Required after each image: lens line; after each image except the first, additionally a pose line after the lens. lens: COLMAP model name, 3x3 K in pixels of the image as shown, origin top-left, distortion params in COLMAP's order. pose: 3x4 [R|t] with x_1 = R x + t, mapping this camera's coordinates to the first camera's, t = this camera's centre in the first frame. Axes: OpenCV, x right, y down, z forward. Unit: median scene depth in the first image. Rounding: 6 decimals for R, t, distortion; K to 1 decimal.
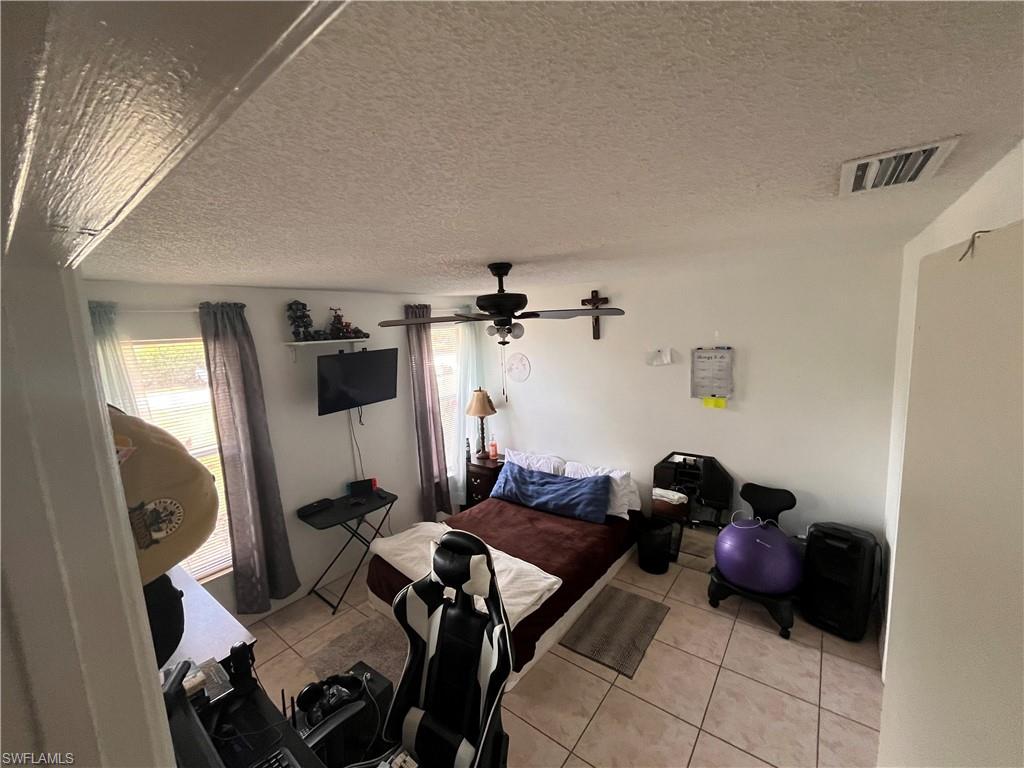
lens RADIAL K [[413.4, 0, 515.5], [0, 413.4, 379.9], [0, 0, 1]] dist [-0.000757, -0.000321]
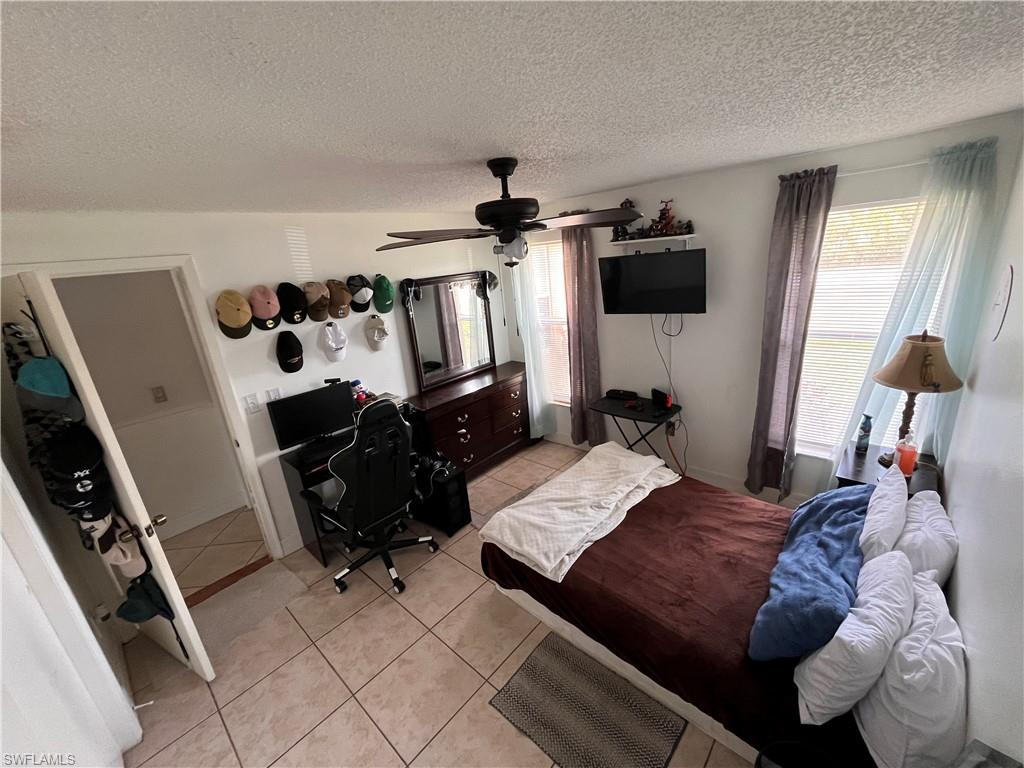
lens RADIAL K [[413.4, 0, 517.0], [0, 413.4, 387.7], [0, 0, 1]] dist [-0.000757, -0.000321]
pose [[-0.066682, 0.365840, -0.928286, 0.780256], [-0.035403, 0.928903, 0.368626, -0.156268], [0.997146, 0.057445, -0.048989, 1.023976]]
